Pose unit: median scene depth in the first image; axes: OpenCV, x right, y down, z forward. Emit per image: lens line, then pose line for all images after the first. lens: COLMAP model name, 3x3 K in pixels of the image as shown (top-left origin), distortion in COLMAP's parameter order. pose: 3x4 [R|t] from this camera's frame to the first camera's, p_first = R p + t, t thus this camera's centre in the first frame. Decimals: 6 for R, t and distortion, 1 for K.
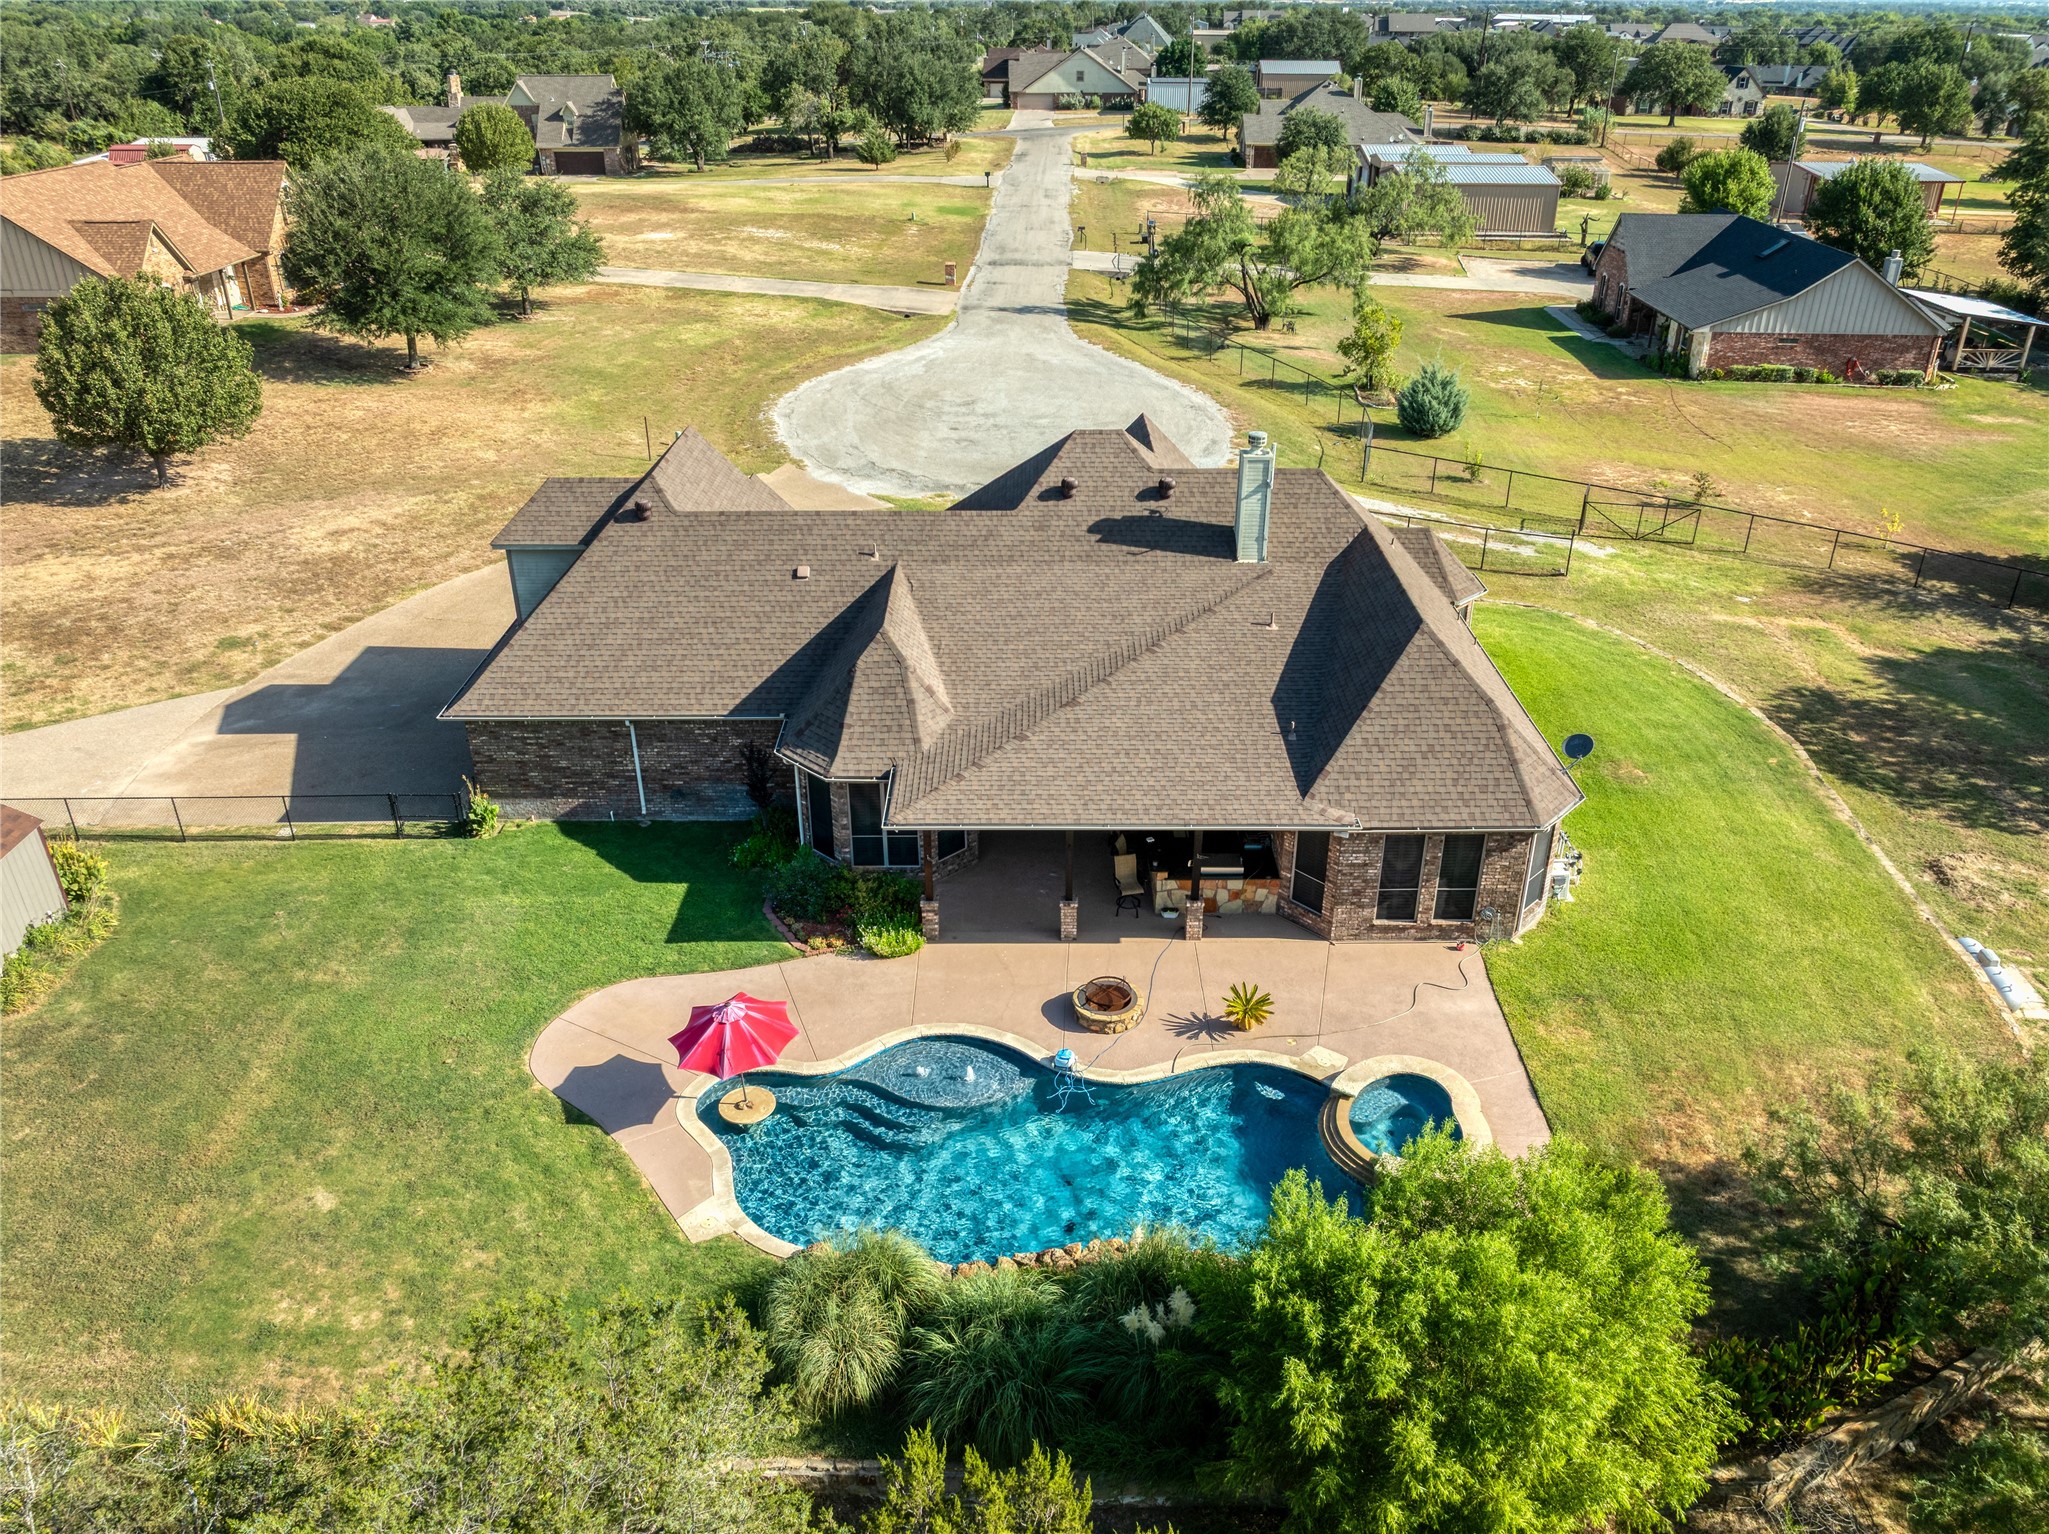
lens RADIAL K [[1566.9, 0, 1012.3], [0, 1566.9, 765.0], [0, 0, 1]] dist [-0.010937, 0.002851]
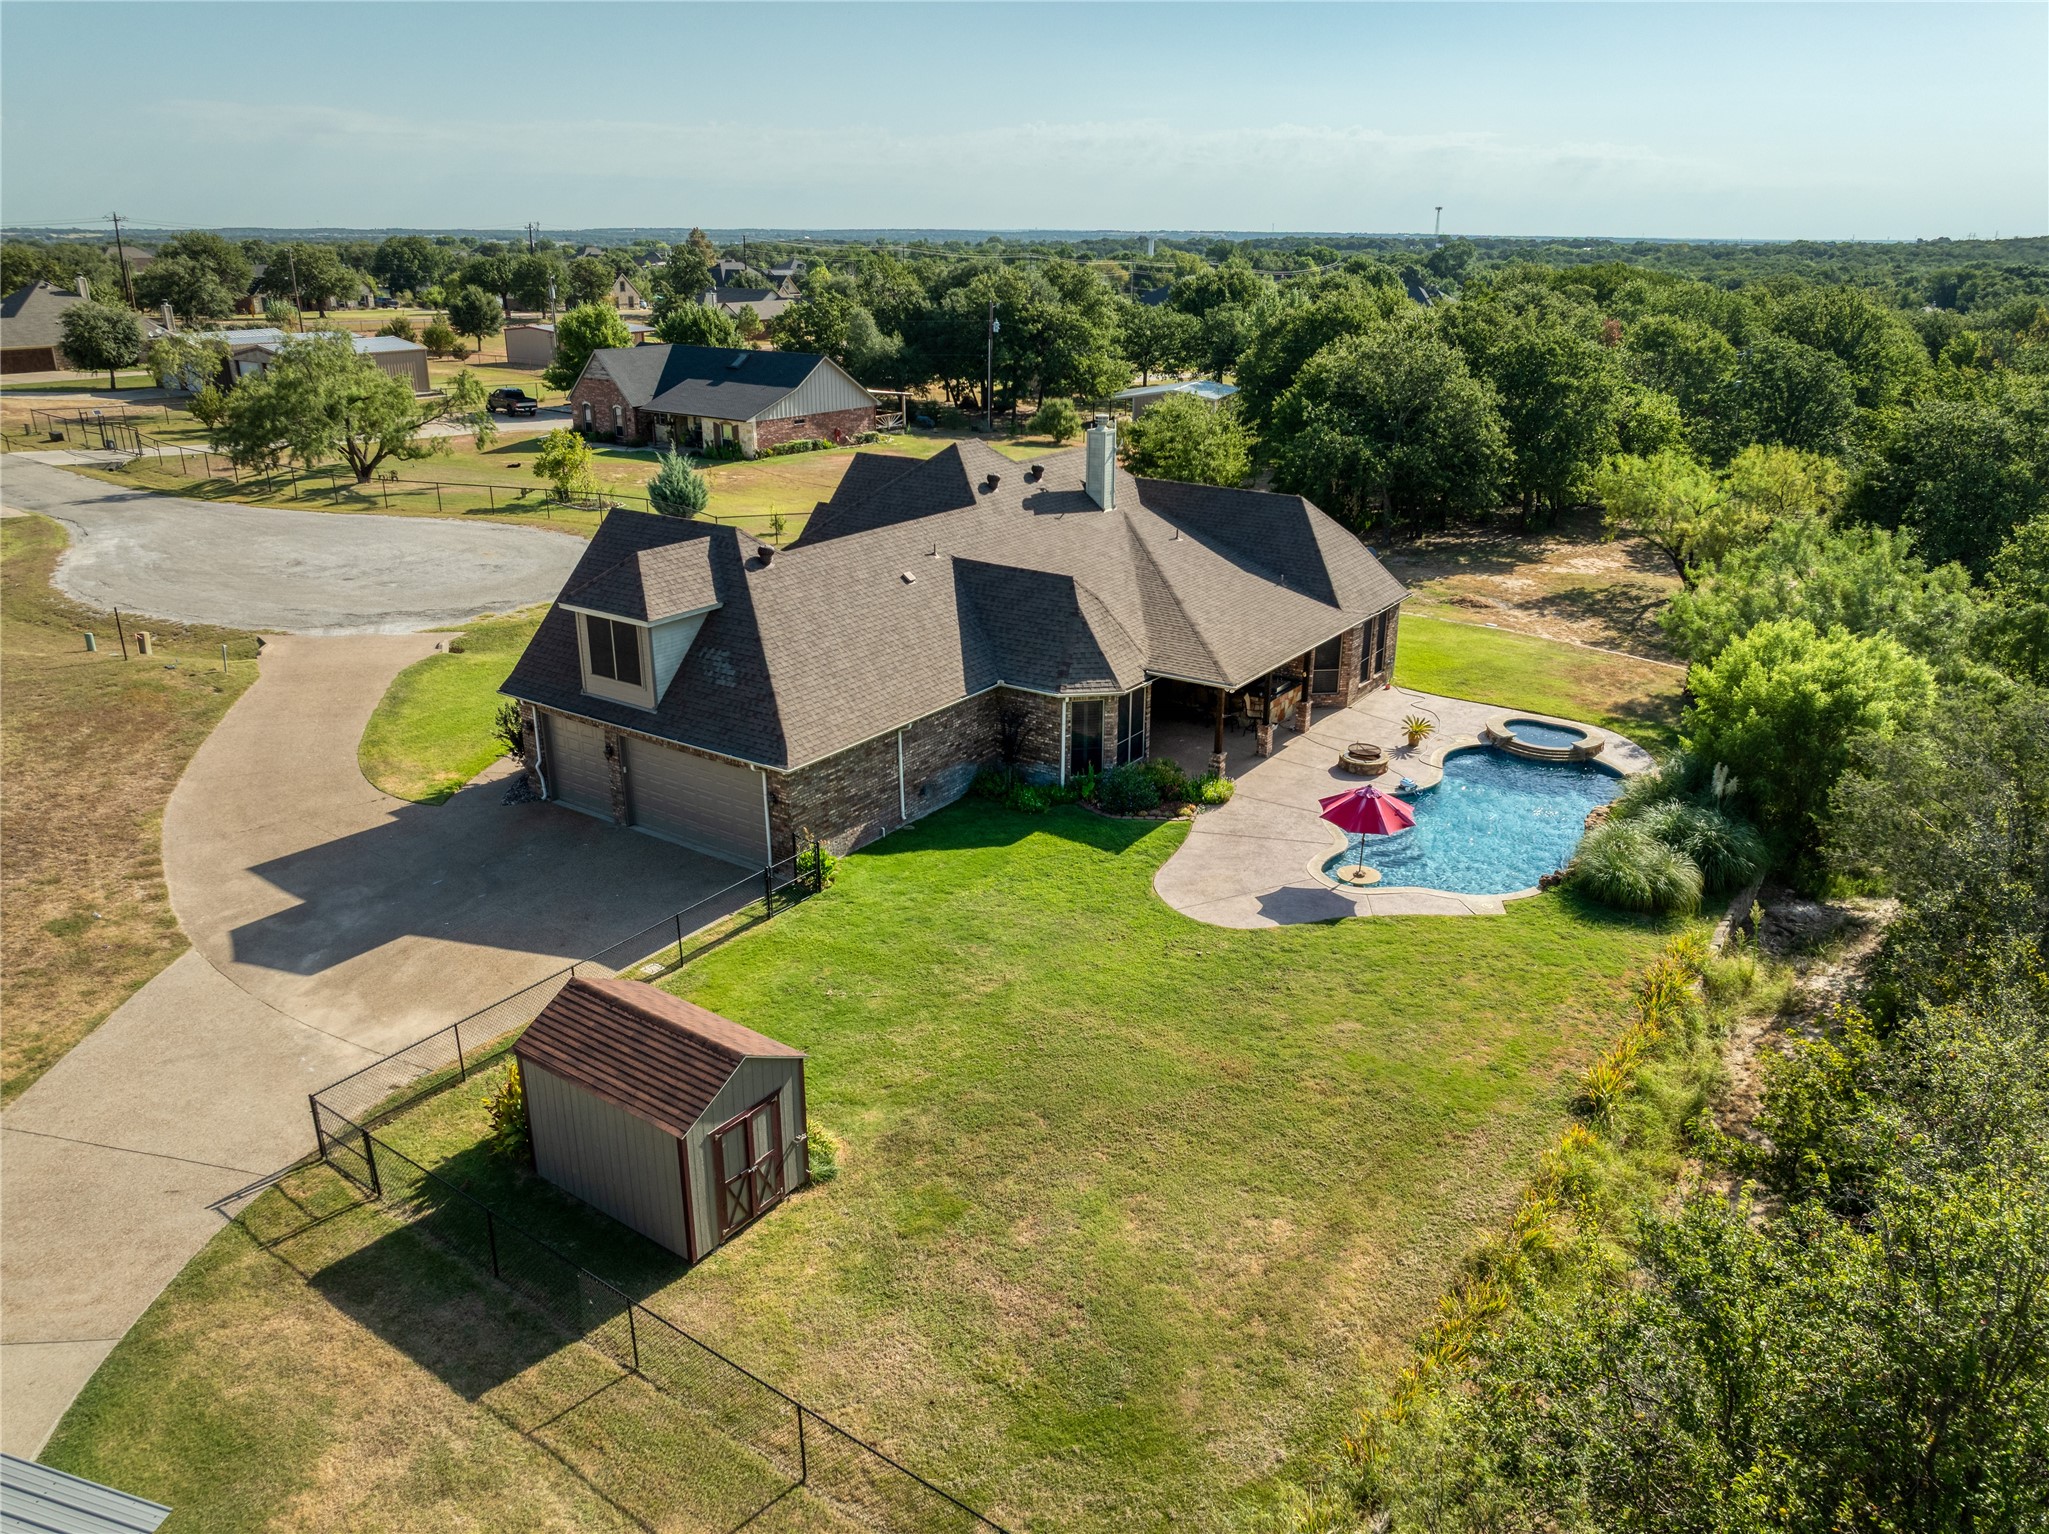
lens RADIAL K [[1434.4, 0, 1024.5], [0, 1434.4, 767.0], [0, 0, 1]] dist [-0.016266, -0.002224]
pose [[0.571147, -0.288570, 0.768452, -0.786417], [0.364492, 0.927970, 0.077567, -0.039800], [-0.735484, 0.235792, 0.635189, 0.271421]]
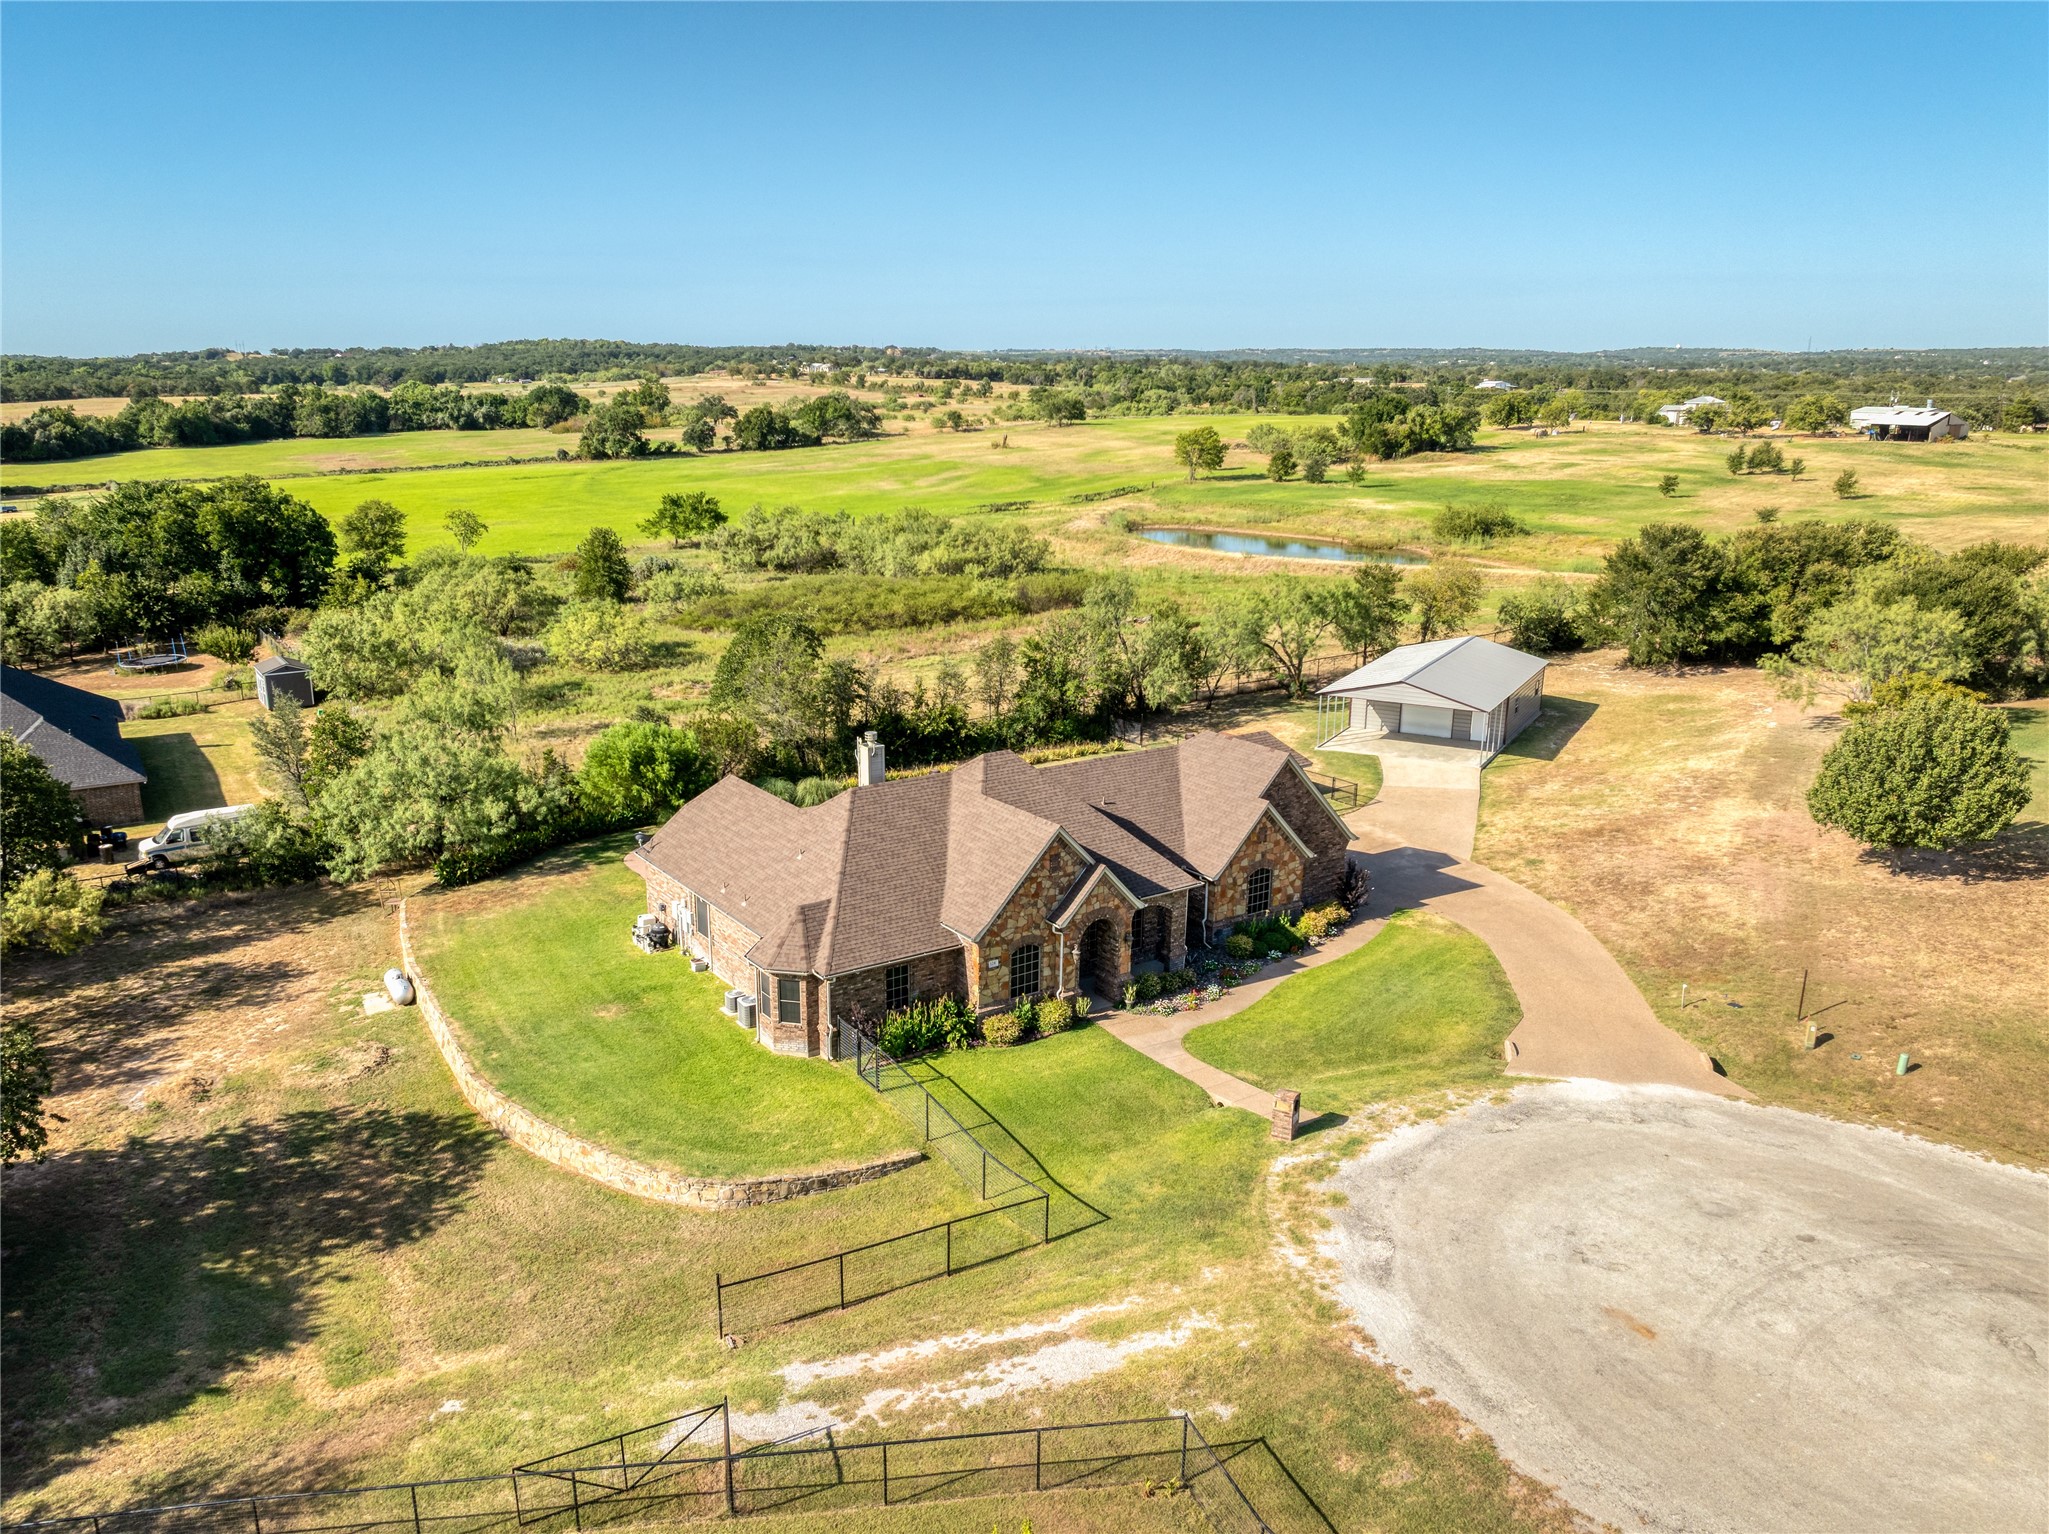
lens RADIAL K [[1566.9, 0, 1012.3], [0, 1566.9, 765.0], [0, 0, 1]] dist [-0.010937, 0.002851]
pose [[-0.821336, 0.142489, -0.552363, 0.742910], [-0.258496, 0.770211, 0.583056, -0.933712], [0.508515, 0.621668, -0.595769, 1.673437]]
